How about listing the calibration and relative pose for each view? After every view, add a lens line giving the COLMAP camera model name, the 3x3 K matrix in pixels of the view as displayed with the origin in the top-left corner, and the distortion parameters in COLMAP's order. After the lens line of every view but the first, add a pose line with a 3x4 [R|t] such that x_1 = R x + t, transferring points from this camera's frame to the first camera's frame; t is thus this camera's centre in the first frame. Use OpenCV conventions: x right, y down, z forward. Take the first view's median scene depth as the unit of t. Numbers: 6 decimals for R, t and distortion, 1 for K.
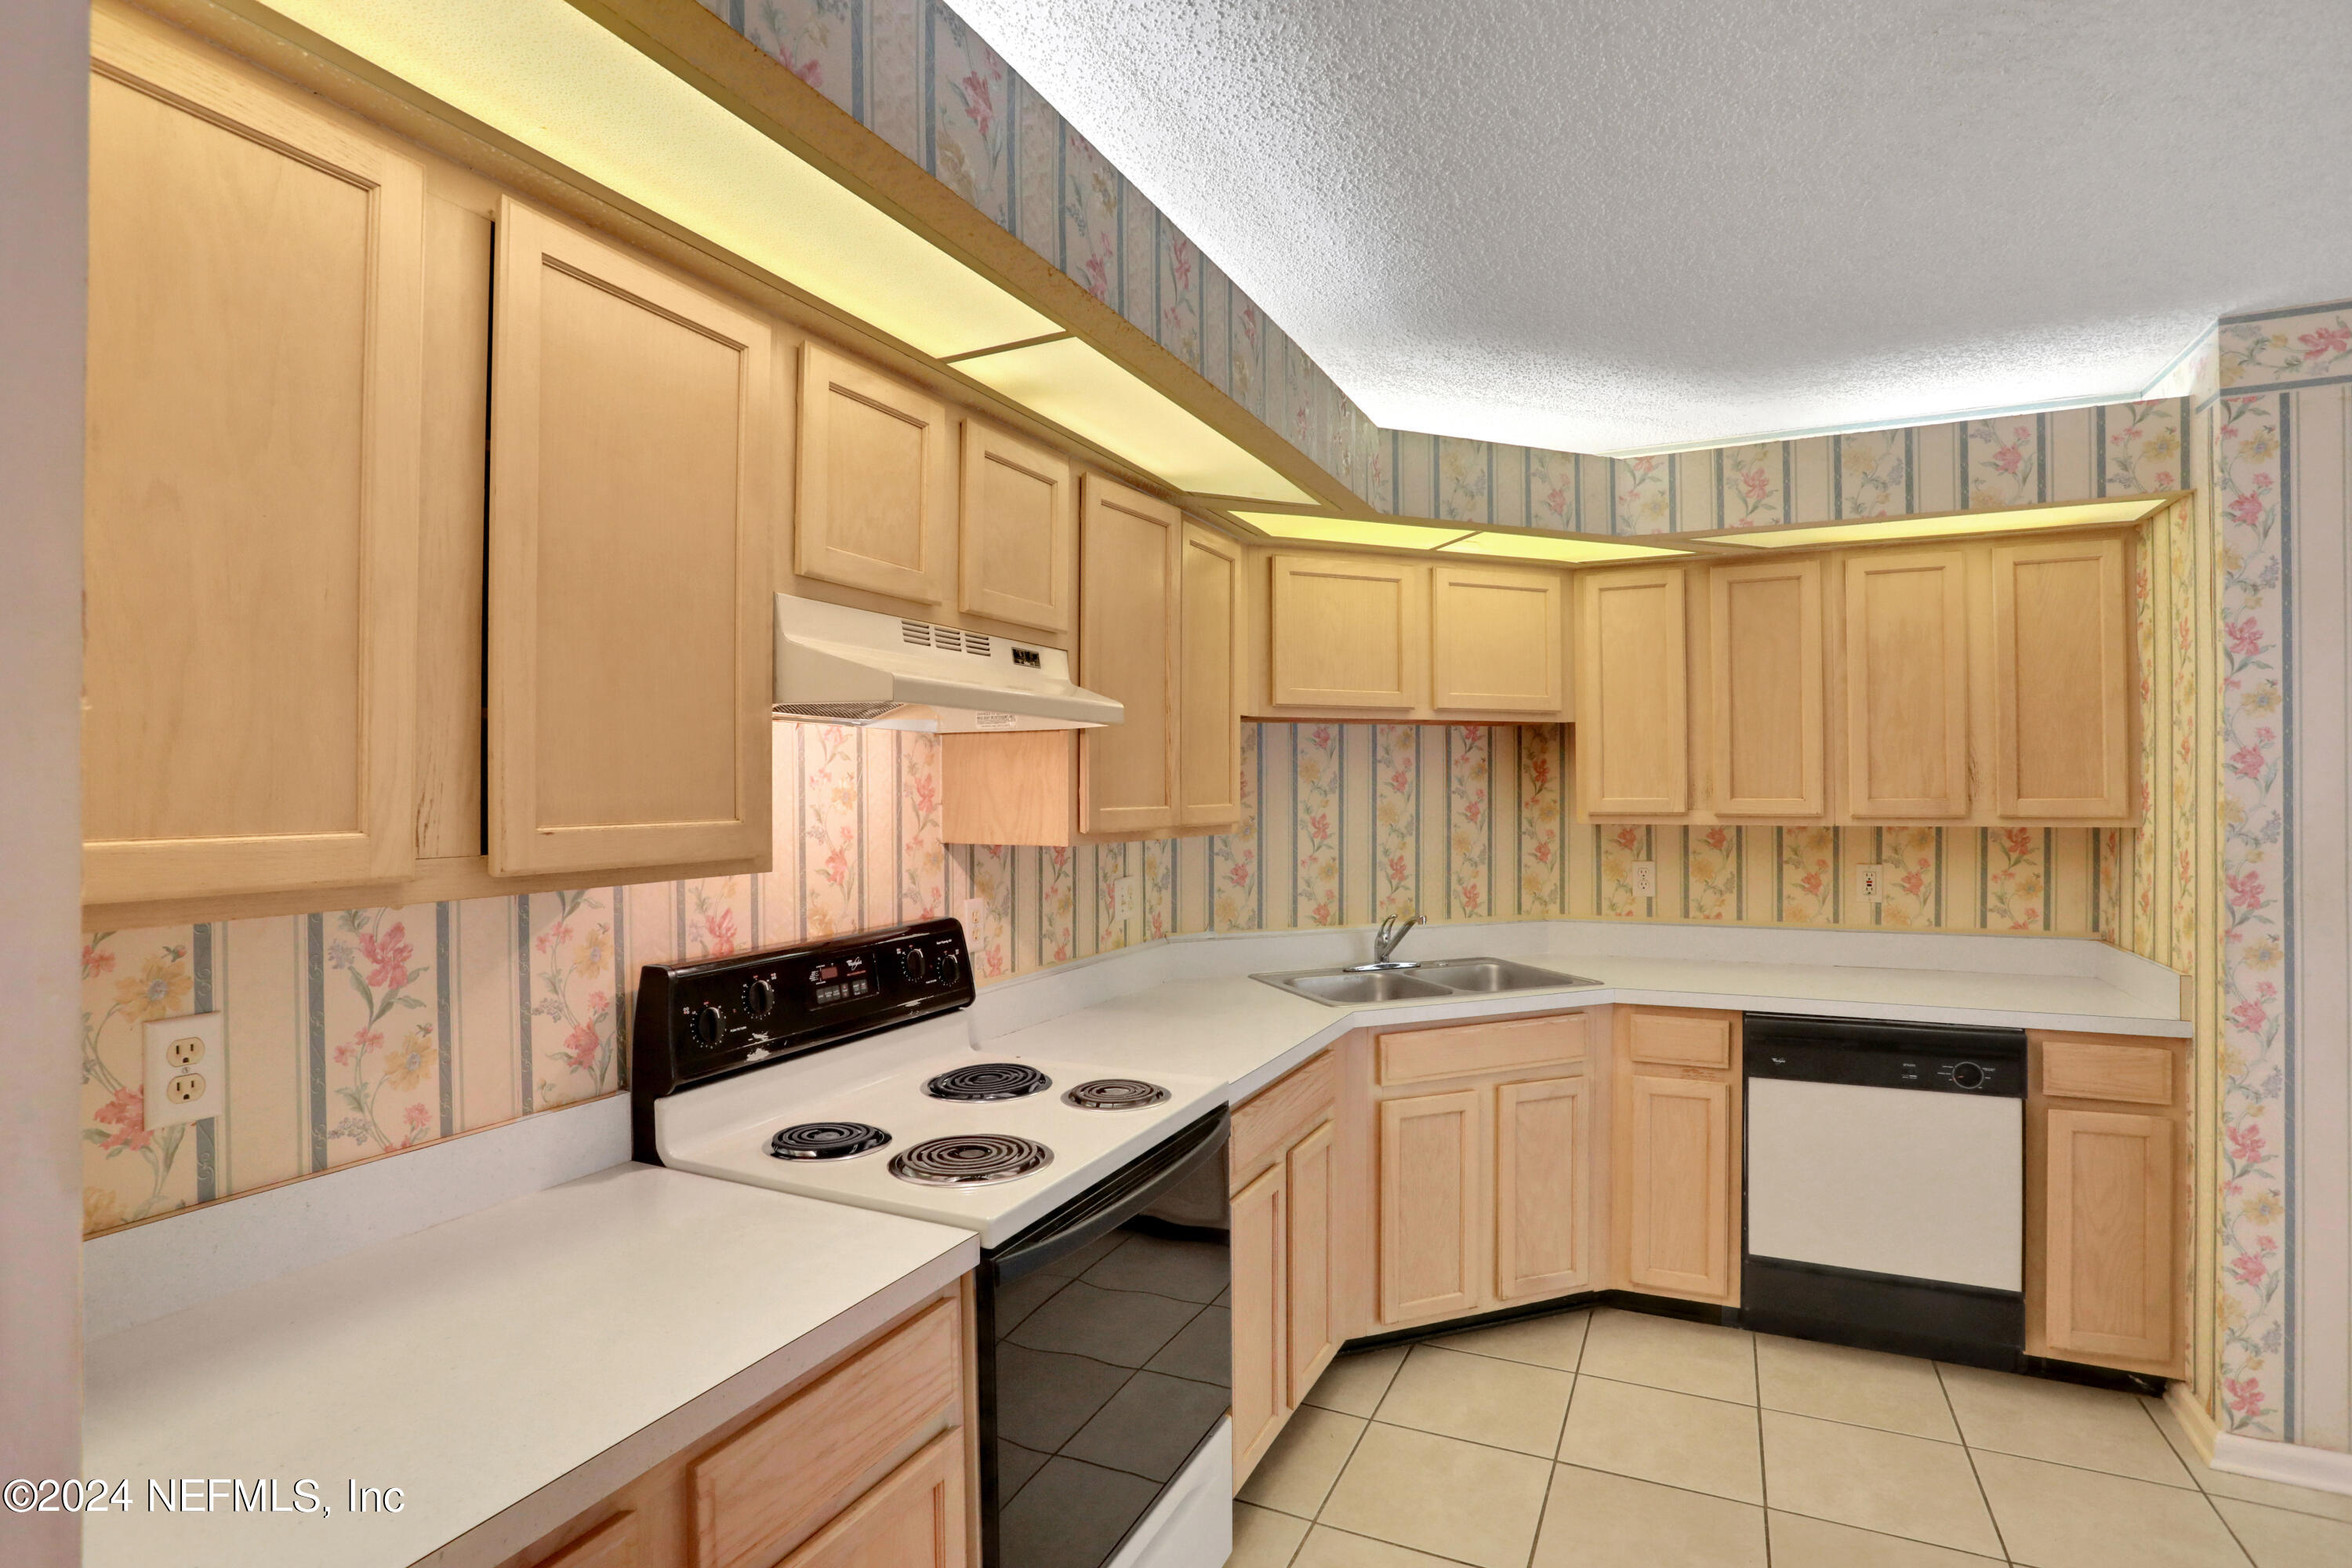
lens RADIAL K [[1165.3, 0, 1176.0], [0, 1165.3, 784.0], [0, 0, 1]] dist [-0.068005, 0.030218]
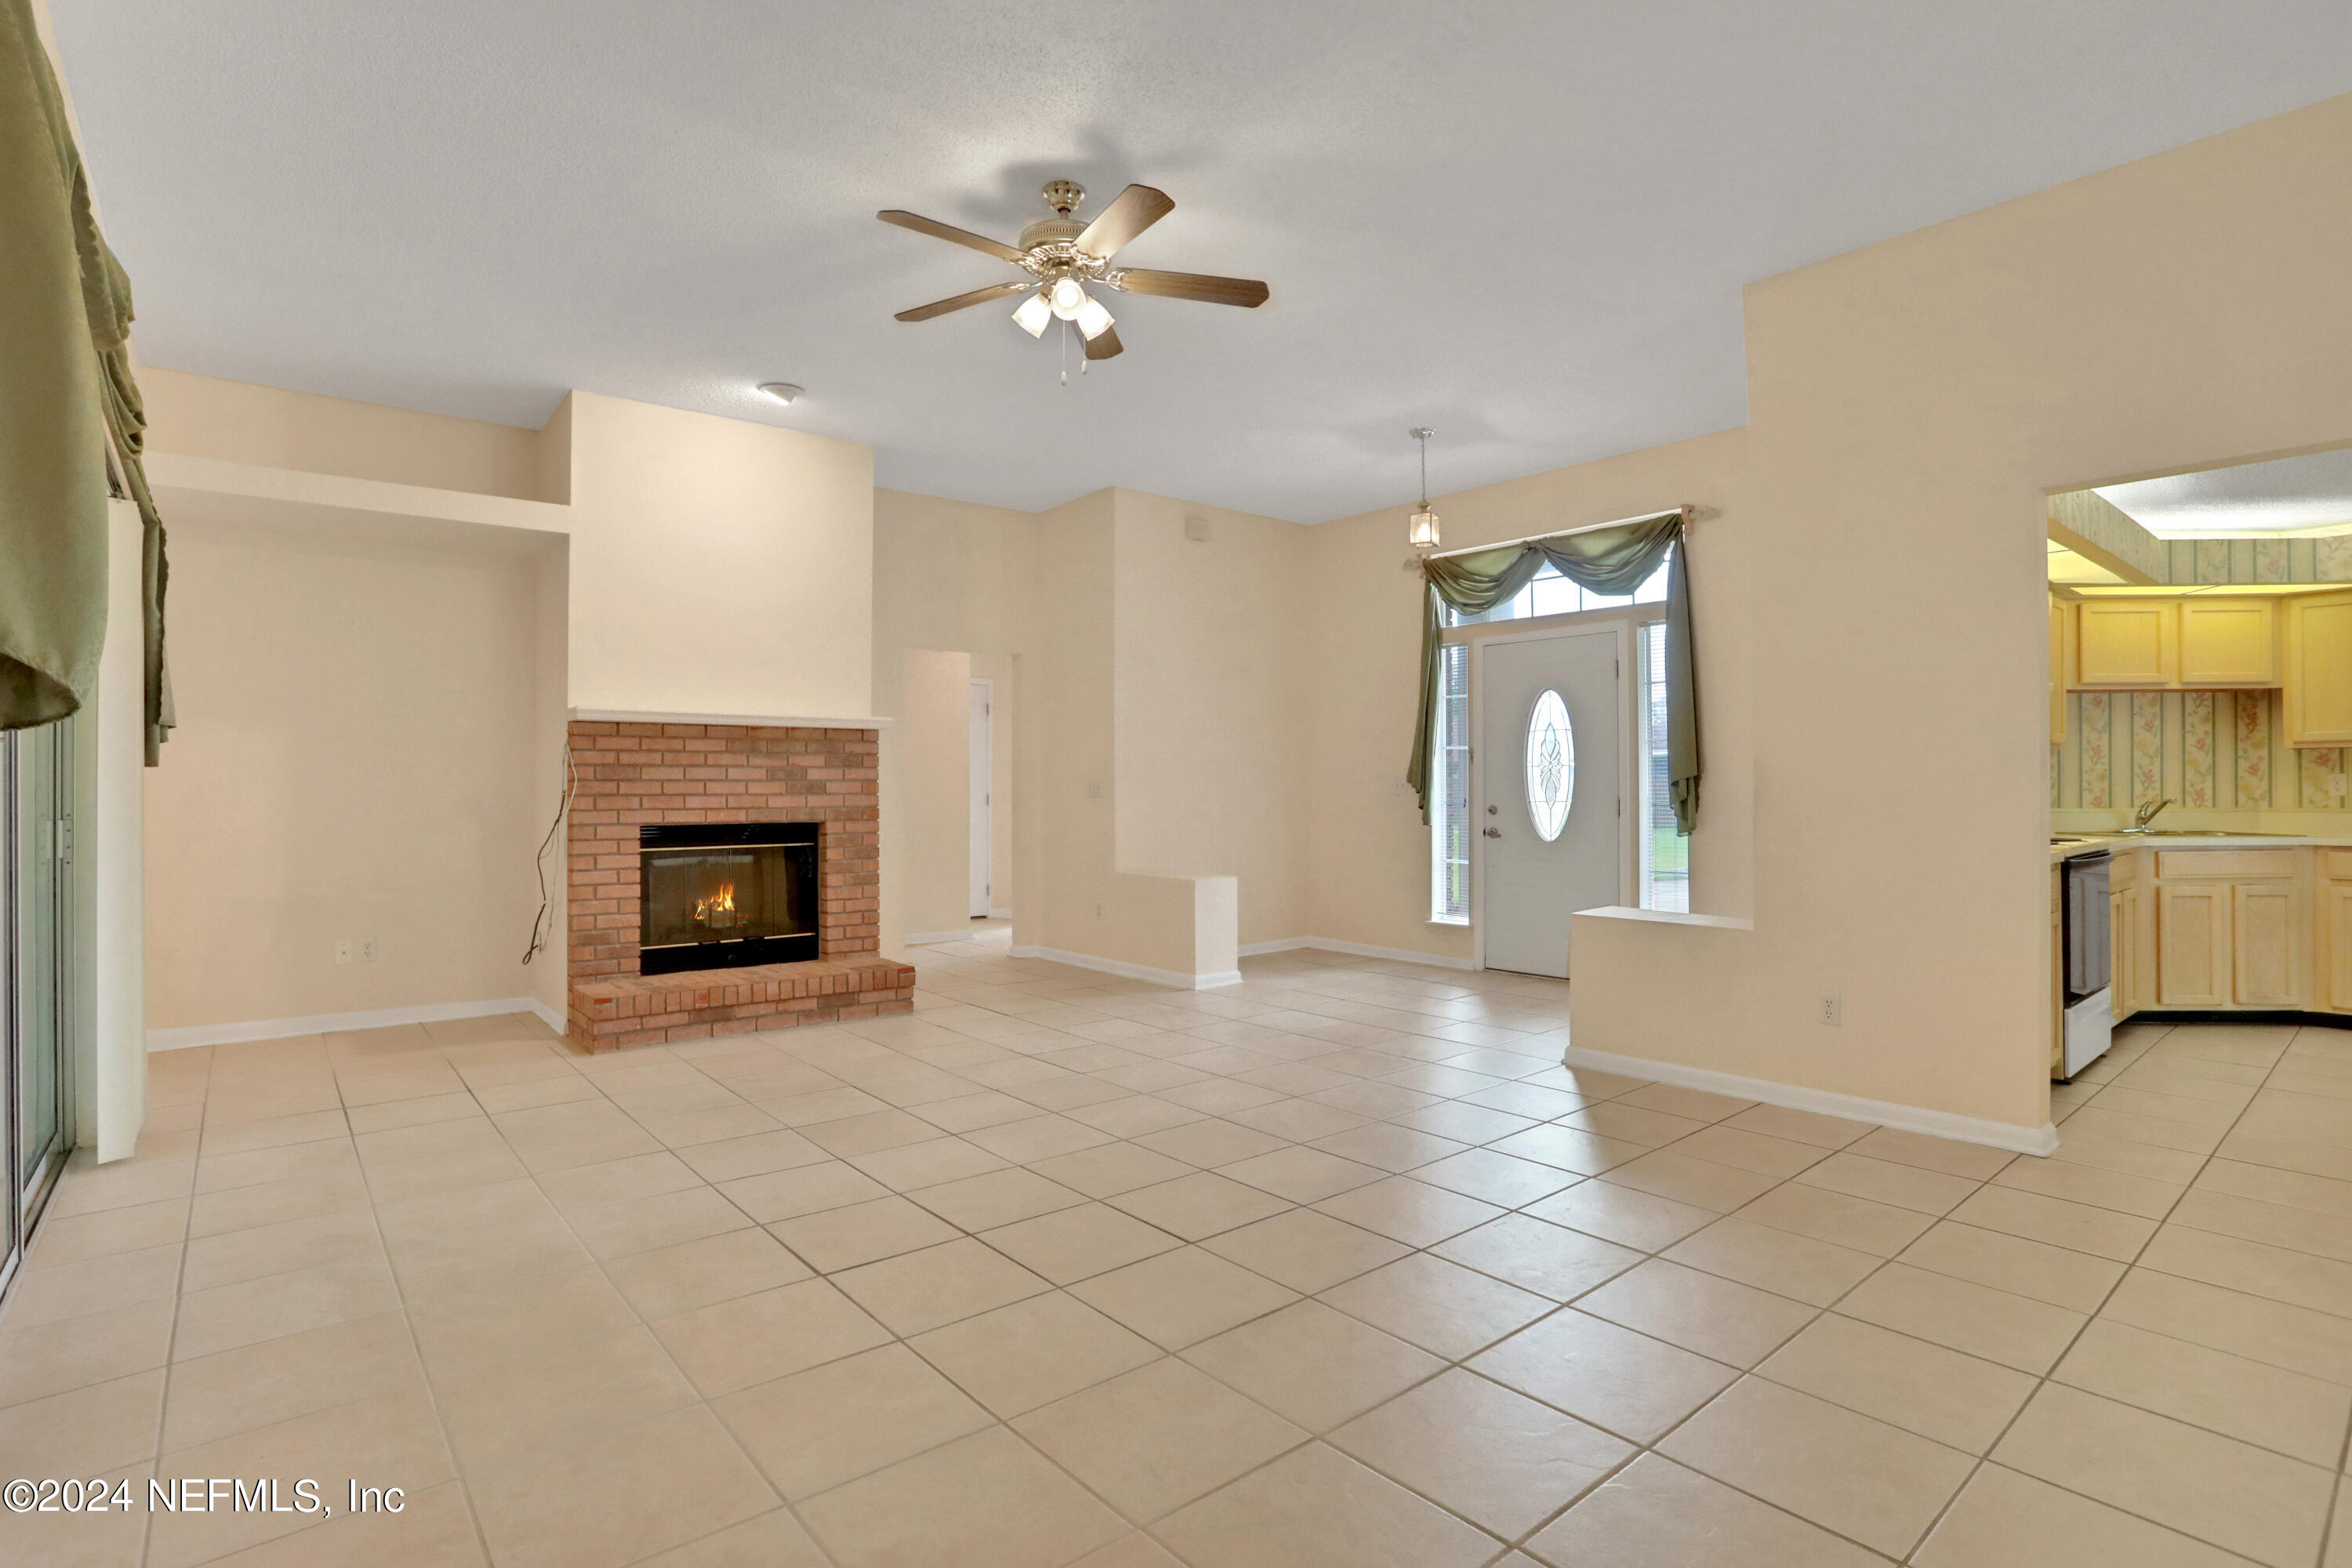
lens RADIAL K [[1166.3, 0, 1141.8], [0, 1166.3, 776.6], [0, 0, 1]] dist [-0.075450, 0.026721]
pose [[0.905644, -0.000590, -0.424039, -0.537236], [-0.001181, 0.999992, -0.003914, 0.095346], [0.424038, 0.004046, 0.905636, -1.316665]]
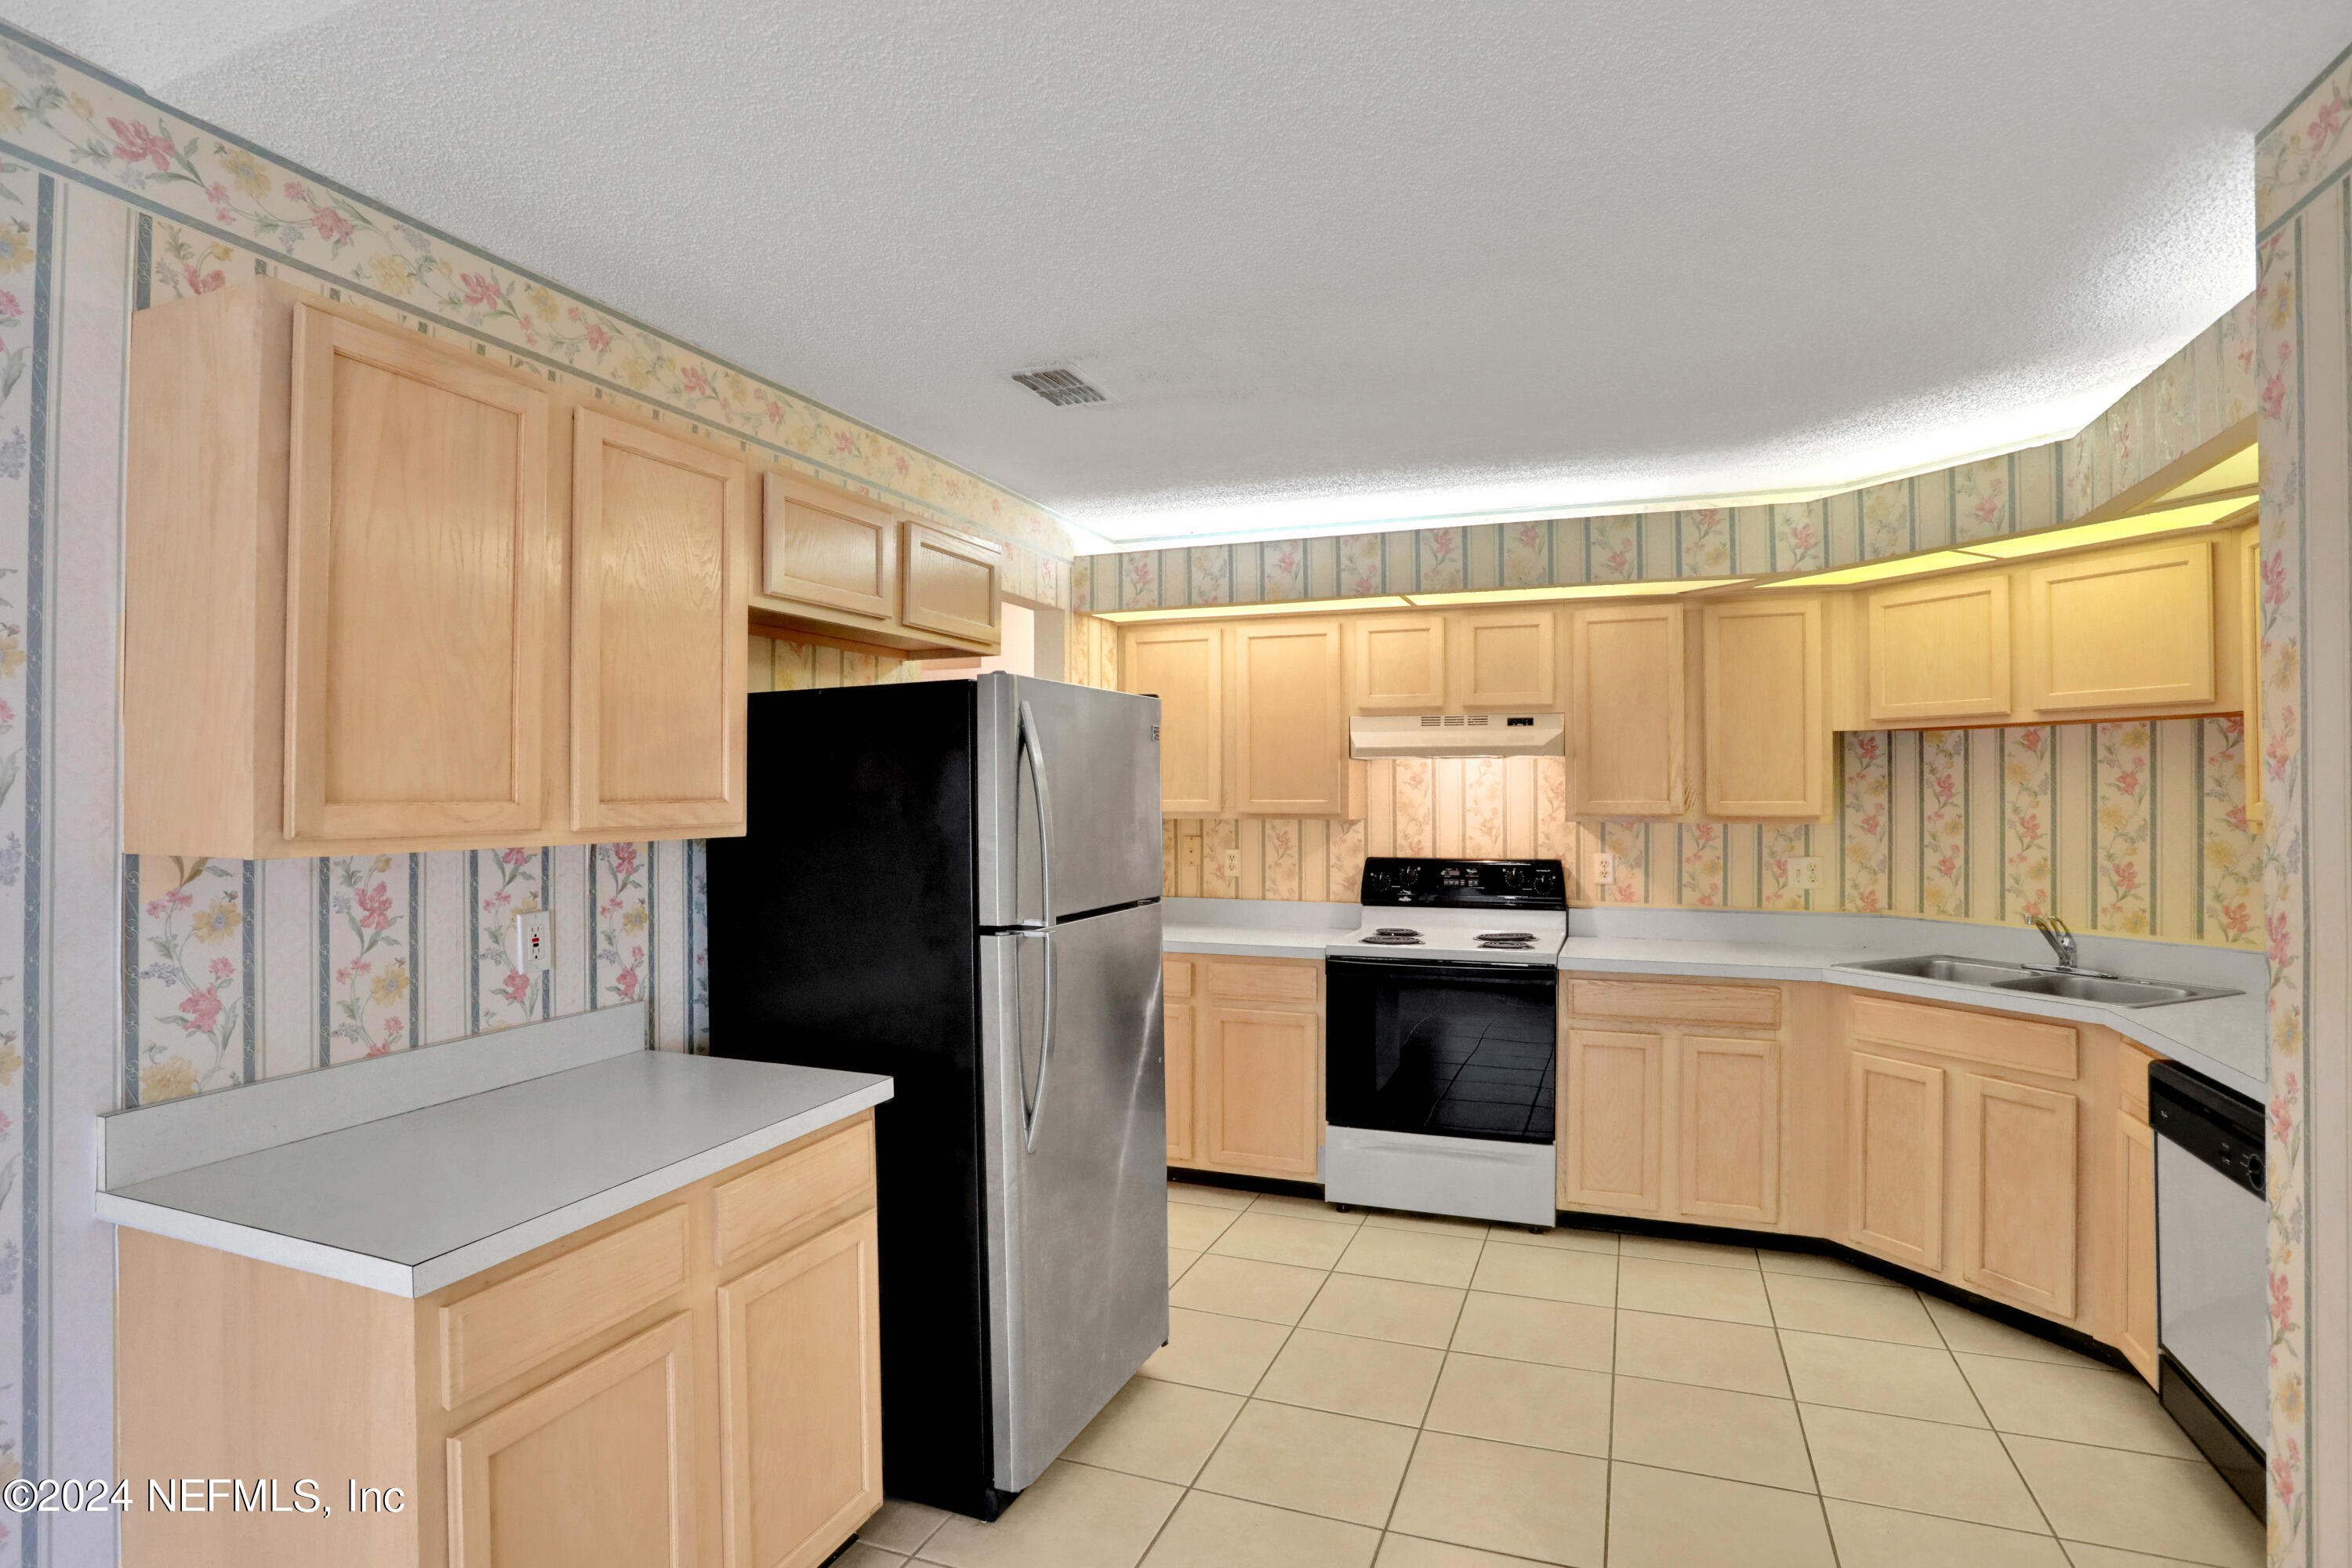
lens RADIAL K [[1197.6, 0, 1176.0], [0, 1197.6, 784.0], [0, 0, 1]] dist [-0.072229, 0.038134]
pose [[0.077051, -0.001187, -0.997026, 1.257119], [0.004606, 0.999989, -0.000834, -0.004281], [0.997017, -0.004528, 0.077055, 0.195346]]
